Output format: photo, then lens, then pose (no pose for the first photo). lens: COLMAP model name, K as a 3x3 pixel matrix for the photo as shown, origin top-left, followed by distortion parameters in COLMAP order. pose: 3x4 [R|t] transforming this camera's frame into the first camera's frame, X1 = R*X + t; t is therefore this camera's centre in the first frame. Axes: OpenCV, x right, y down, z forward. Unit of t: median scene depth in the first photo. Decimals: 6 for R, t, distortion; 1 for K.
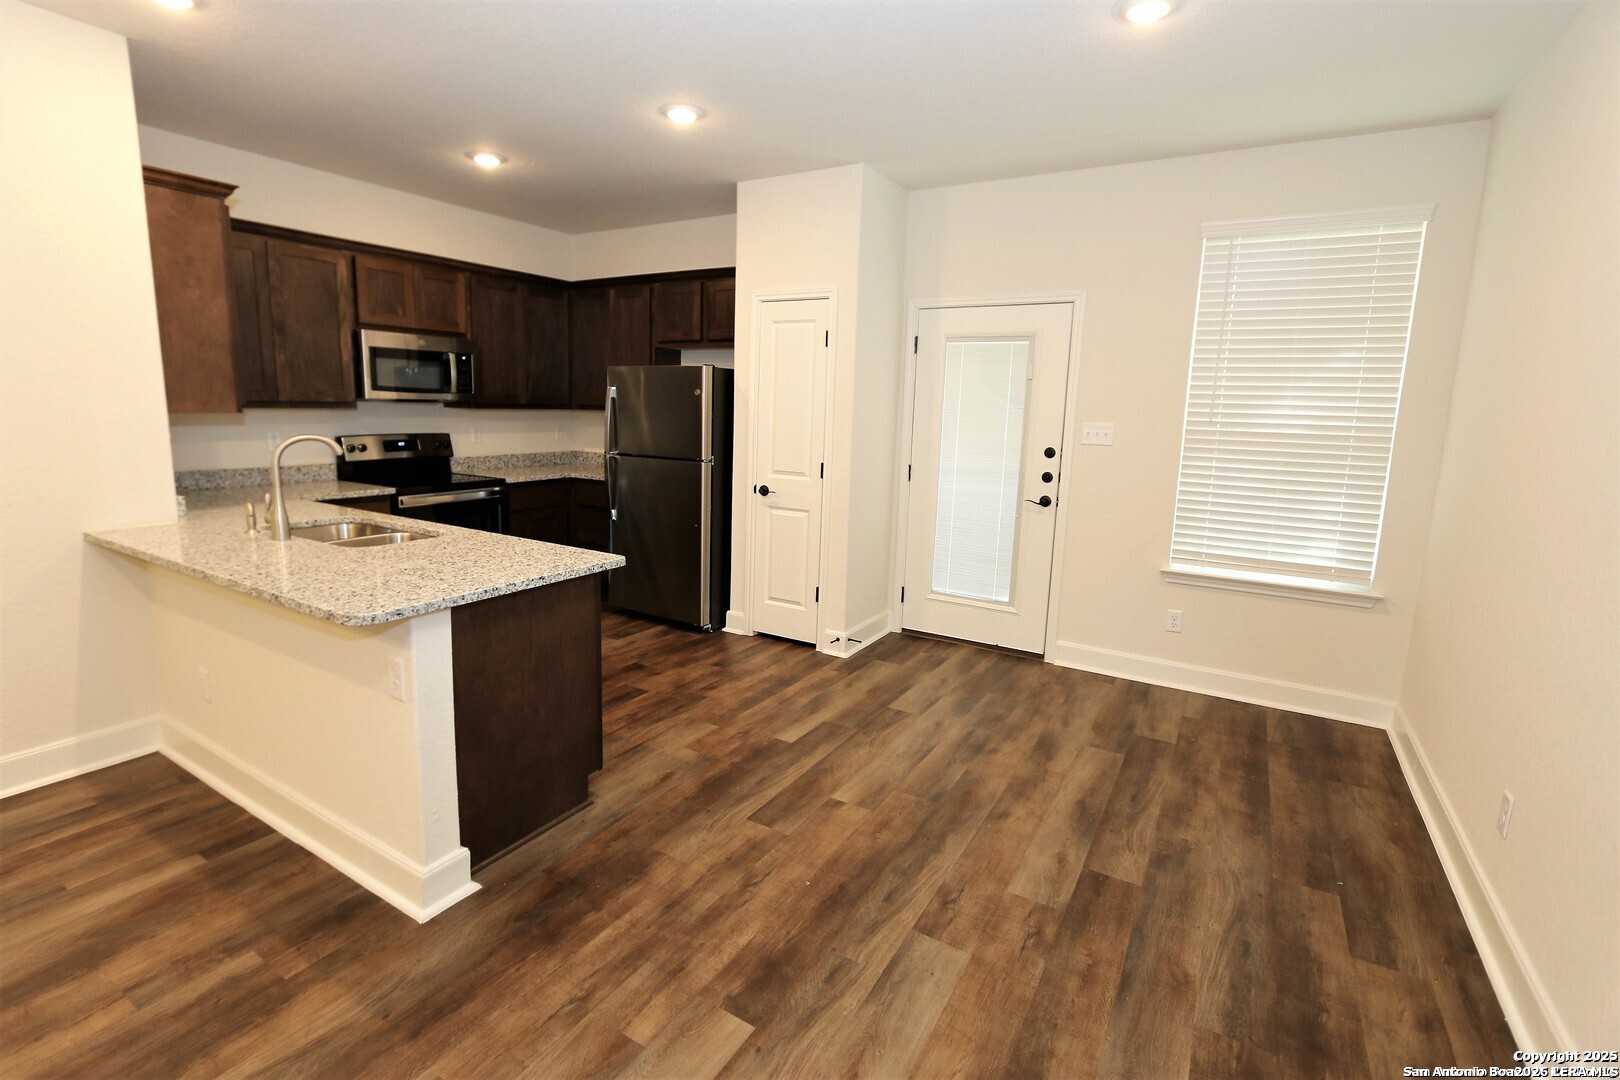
lens RADIAL K [[746.4, 0, 801.0], [0, 746.4, 528.0], [0, 0, 1]] dist [-0.013724, 0.000254]
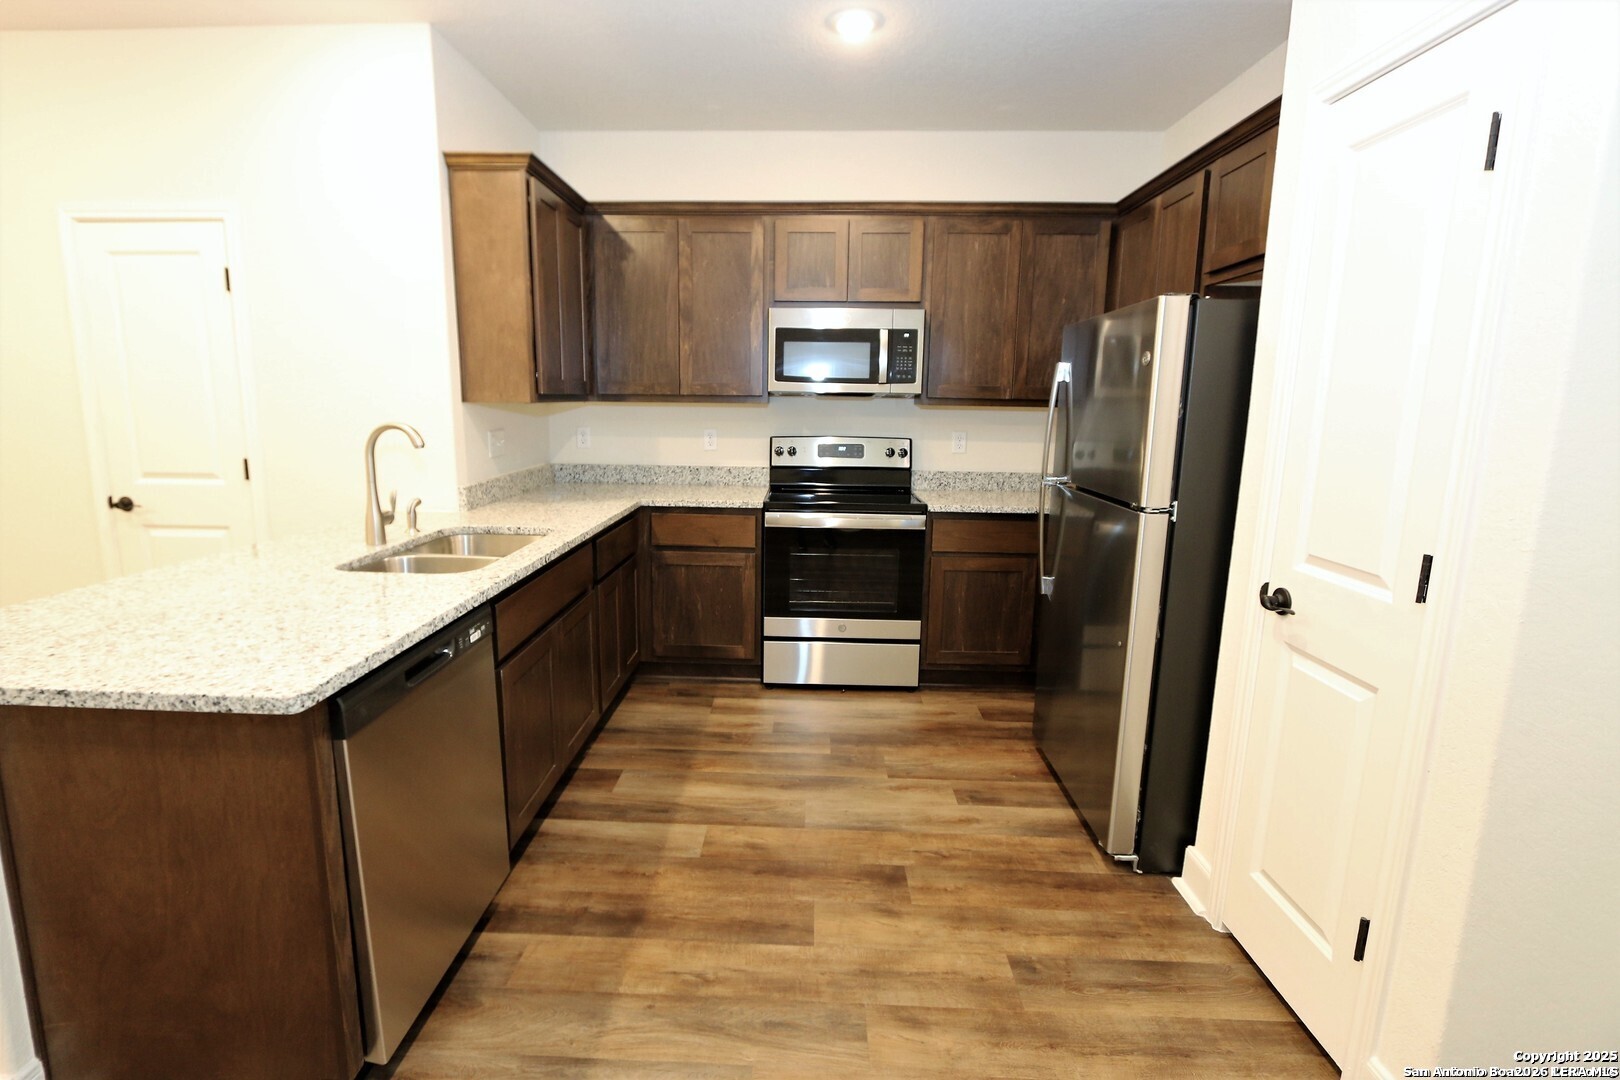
lens RADIAL K [[746.4, 0, 788.6], [0, 746.4, 522.9], [0, 0, 1]] dist [-0.013724, 0.000254]
pose [[0.479365, 0.120486, -0.869306, 0.197062], [-0.145604, 0.987722, 0.056607, -0.092716], [0.865453, 0.099439, 0.491023, 0.726678]]
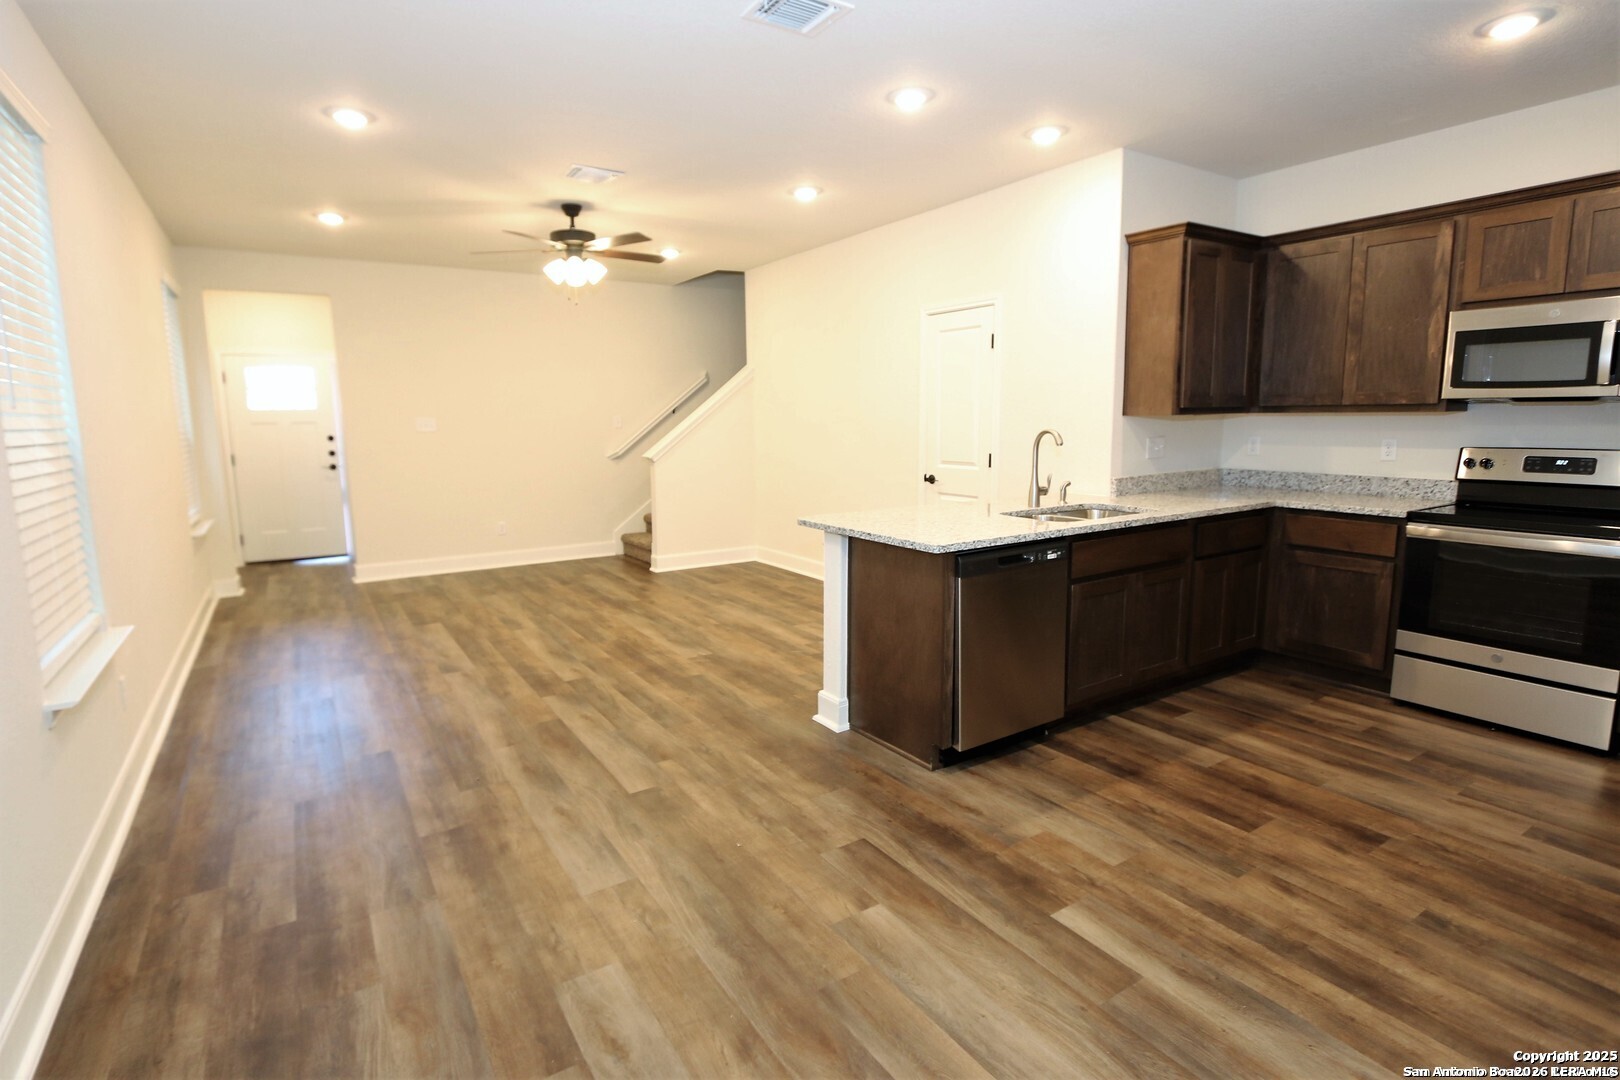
lens RADIAL K [[796.8, 0, 770.8], [0, 796.8, 529.6], [0, 0, 1]] dist [-0.018037, 0.001078]
pose [[-0.468861, 0.104804, -0.877032, 0.583510], [-0.146102, 0.970056, 0.194026, -0.113174], [0.871105, 0.219107, -0.439509, 0.903123]]
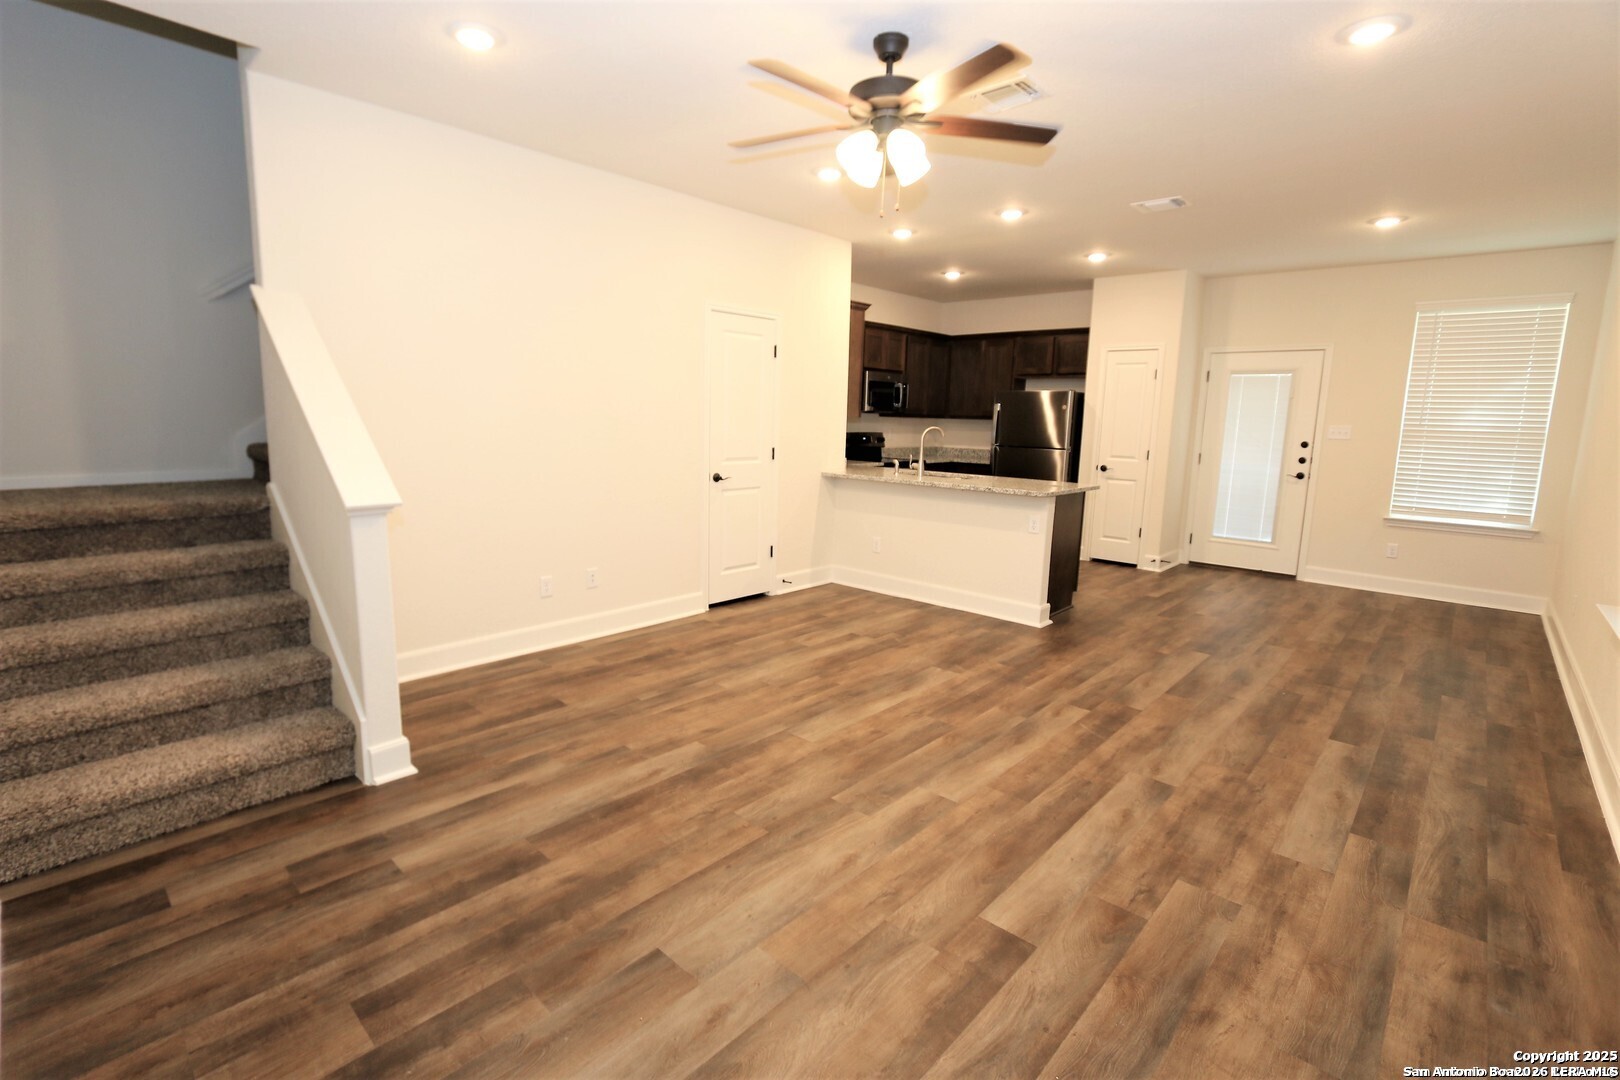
lens RADIAL K [[746.4, 0, 798.6], [0, 746.4, 531.8], [0, 0, 1]] dist [-0.013724, 0.000254]
pose [[0.979417, 0.028143, -0.199875, -0.458312], [-0.031339, 0.999426, -0.012846, 0.158413], [0.199399, 0.018845, 0.979737, -0.864695]]
